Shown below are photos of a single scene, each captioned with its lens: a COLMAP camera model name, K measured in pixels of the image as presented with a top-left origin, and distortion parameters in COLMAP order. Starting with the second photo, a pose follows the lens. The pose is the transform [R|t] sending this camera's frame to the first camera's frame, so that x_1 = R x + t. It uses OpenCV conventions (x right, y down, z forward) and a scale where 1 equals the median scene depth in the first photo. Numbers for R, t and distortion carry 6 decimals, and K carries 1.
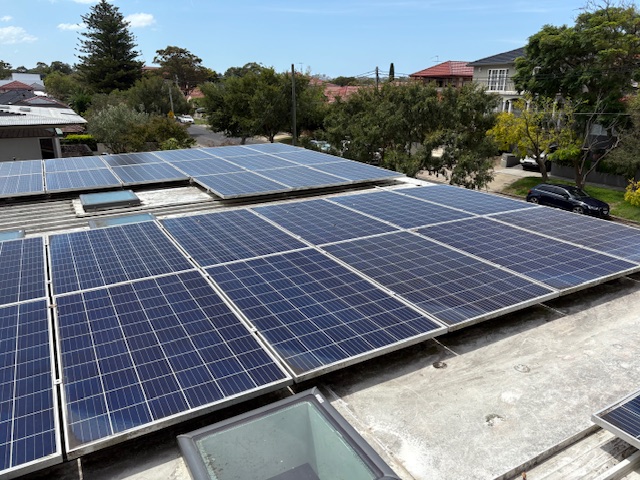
lens RADIAL K [[484.6, 0, 320.0], [0, 484.6, 240.0], [0, 0, 1]] dist [0.025602, -0.006945]
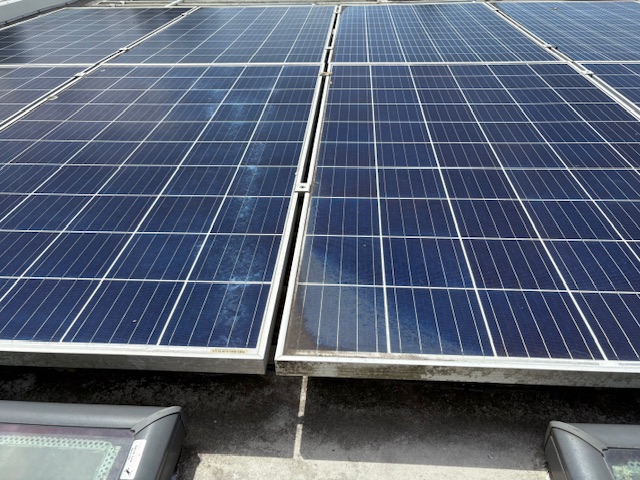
lens RADIAL K [[484.9, 0, 313.6], [0, 484.9, 241.1], [0, 0, 1]] dist [0.017473, -0.006770]
pose [[0.832883, 0.298282, -0.466190, -0.098467], [-0.152330, 0.933352, 0.325038, 0.062929], [0.532073, -0.199704, 0.822810, 0.207027]]
